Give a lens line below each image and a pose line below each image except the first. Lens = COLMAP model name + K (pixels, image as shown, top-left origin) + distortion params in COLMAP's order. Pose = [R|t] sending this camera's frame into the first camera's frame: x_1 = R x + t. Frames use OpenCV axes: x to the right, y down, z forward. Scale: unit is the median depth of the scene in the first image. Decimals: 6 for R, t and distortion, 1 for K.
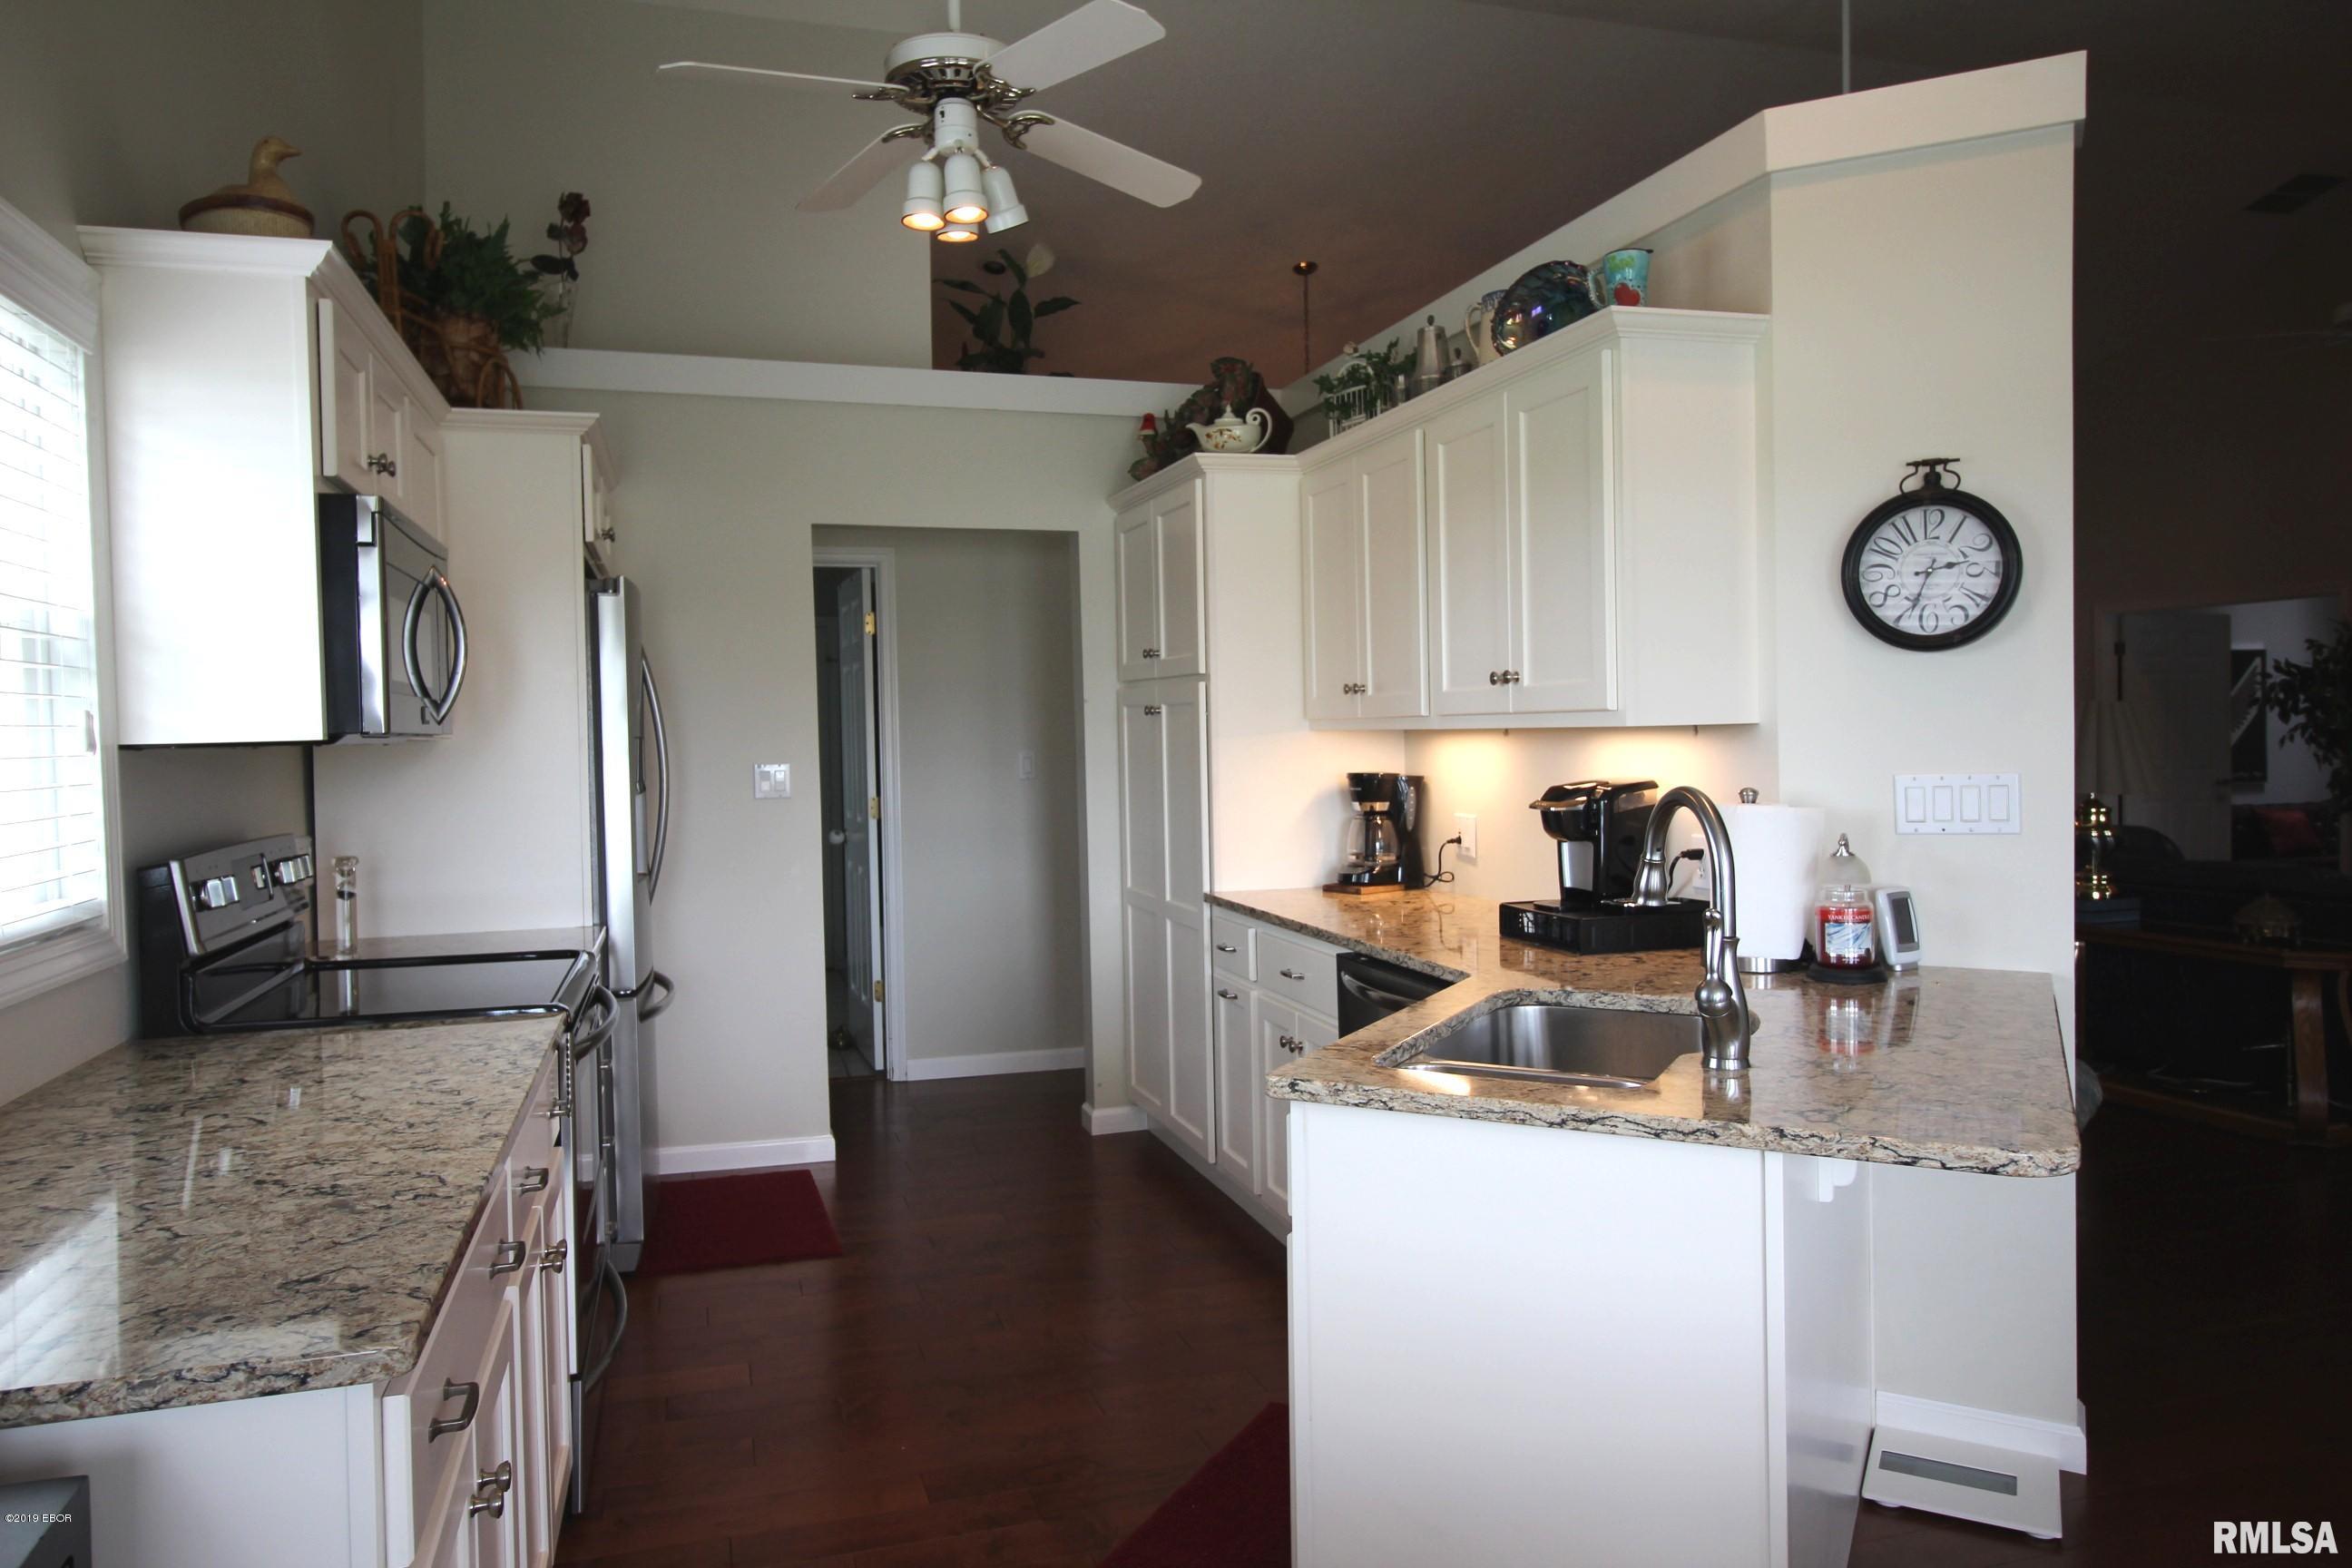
lens RADIAL K [[1577.4, 0, 1169.7], [0, 1577.4, 770.6], [0, 0, 1]] dist [0.005574, -0.003396]
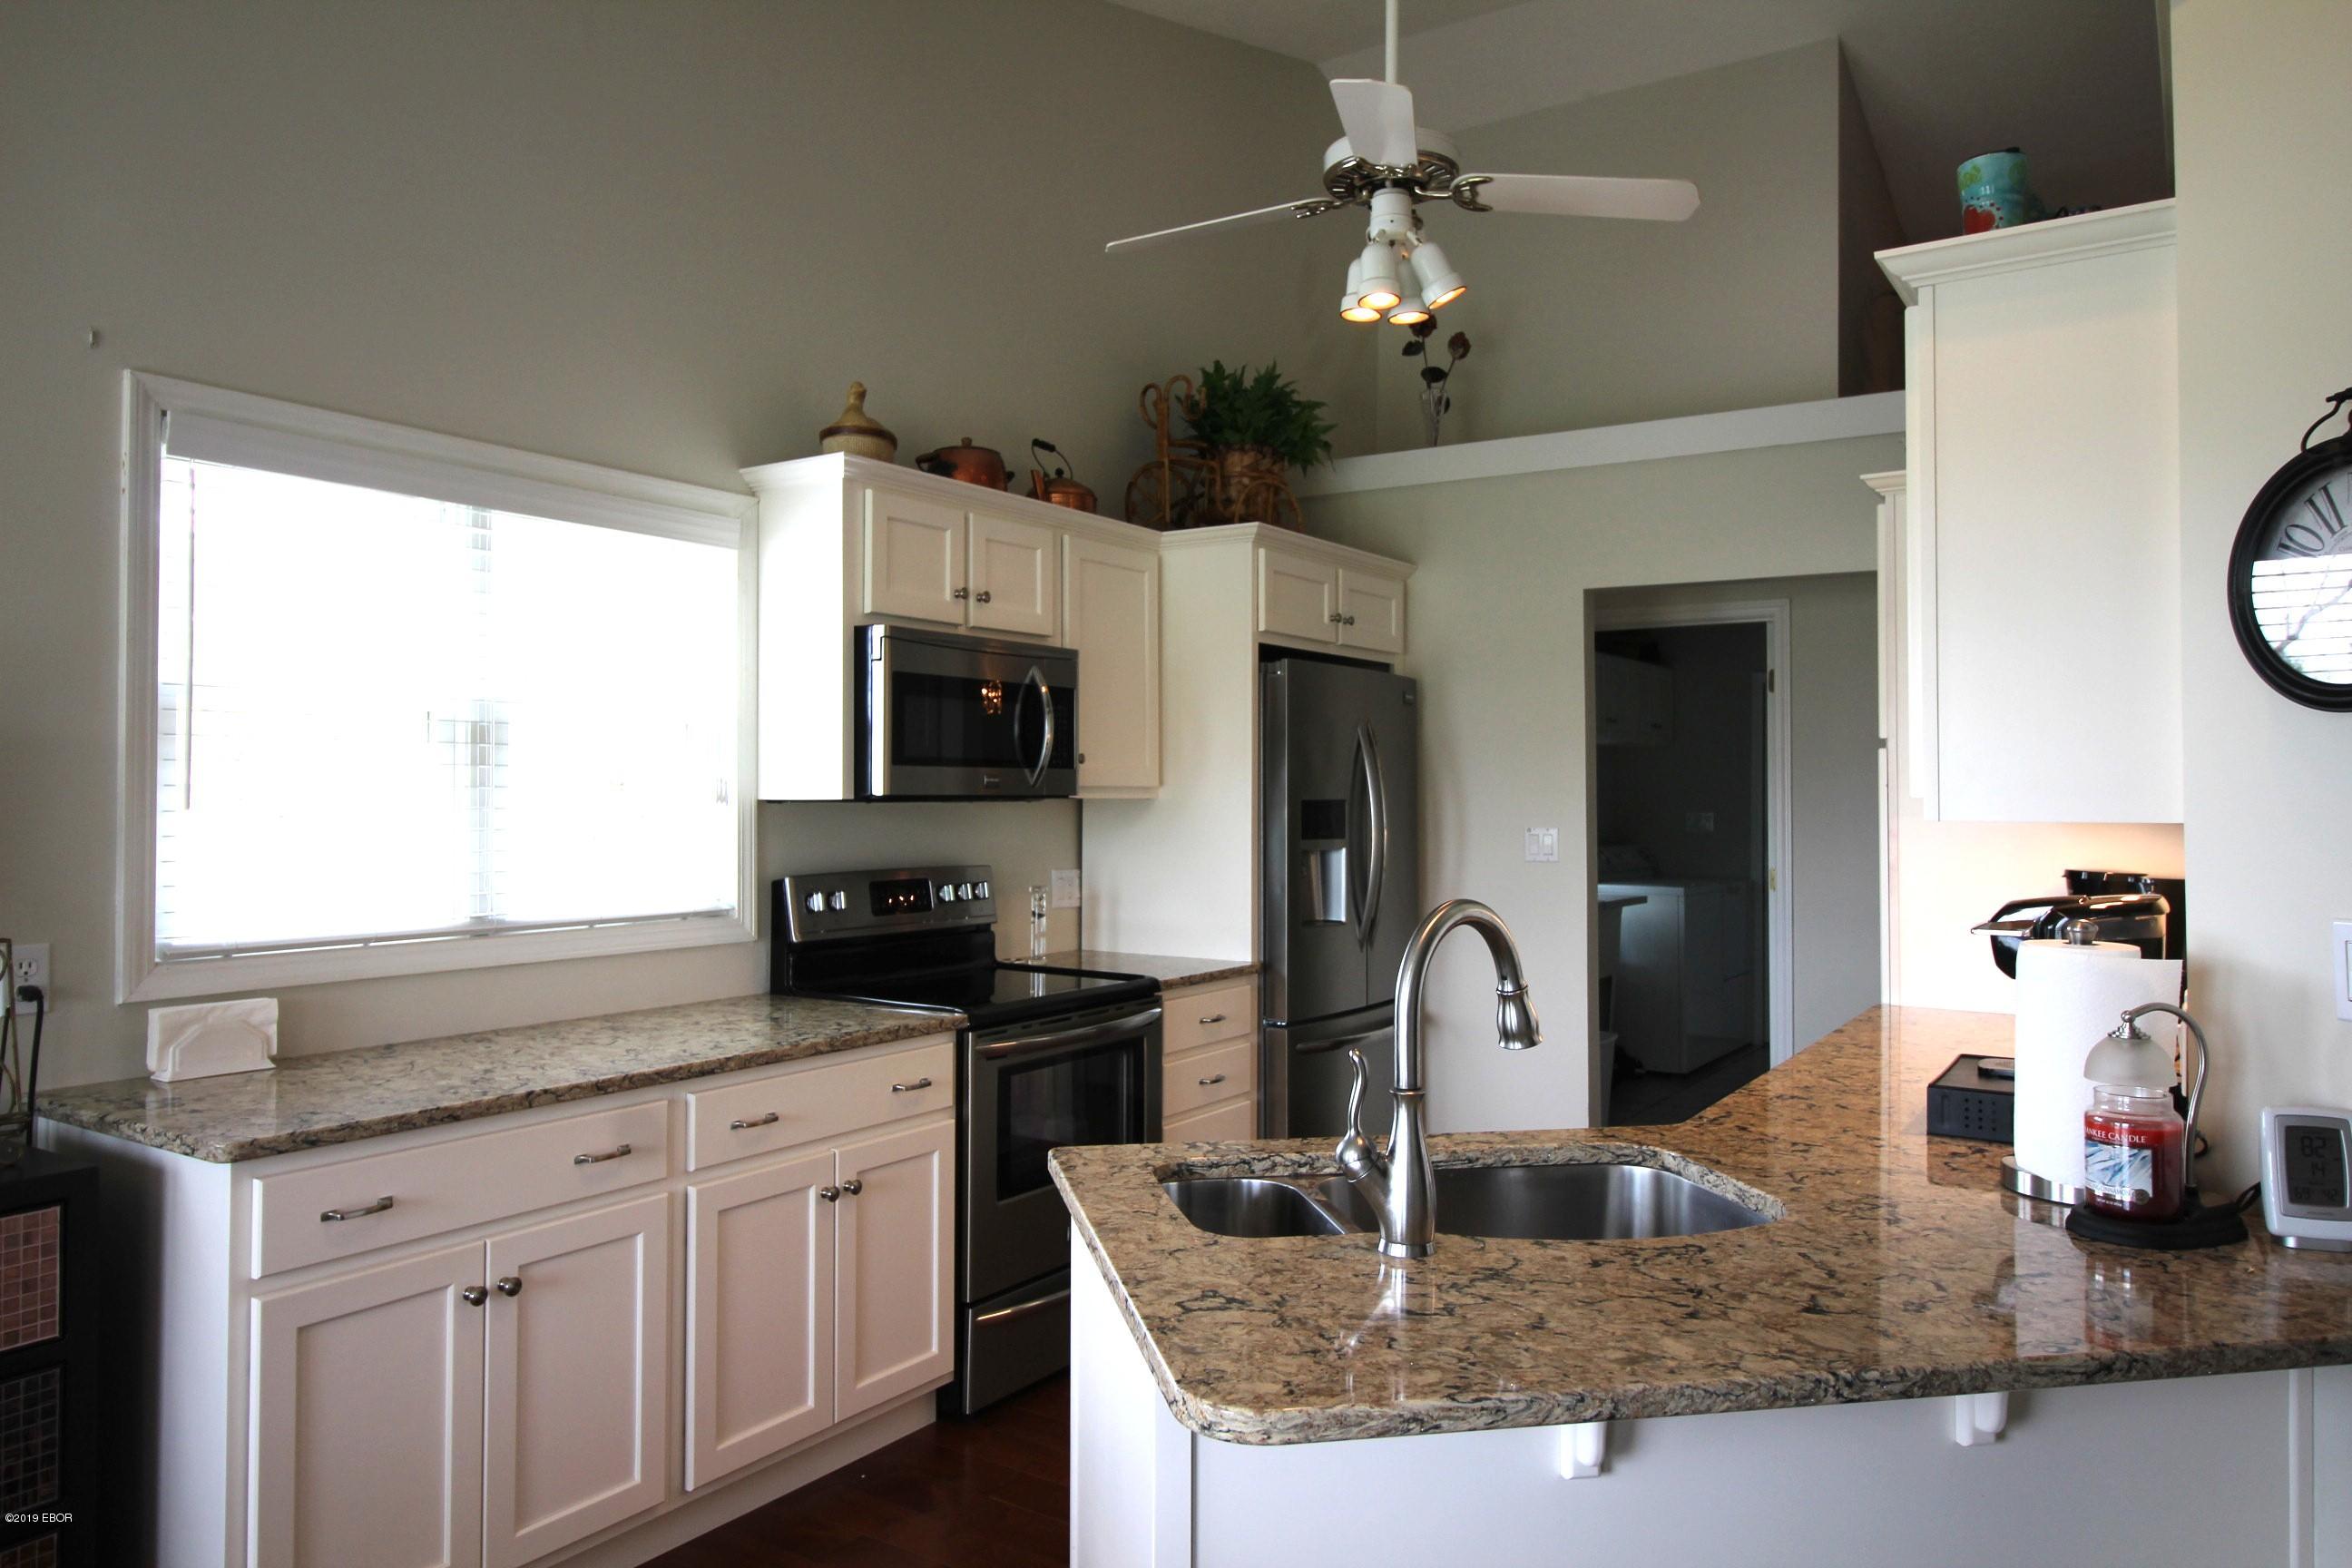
lens RADIAL K [[1577.4, 0, 1169.9], [0, 1577.4, 787.2], [0, 0, 1]] dist [0.005574, -0.003396]
pose [[0.628231, 0.018084, -0.777817, 0.564409], [-0.034455, 0.999396, -0.004593, -0.025650], [0.777263, 0.029685, 0.628475, 0.249276]]
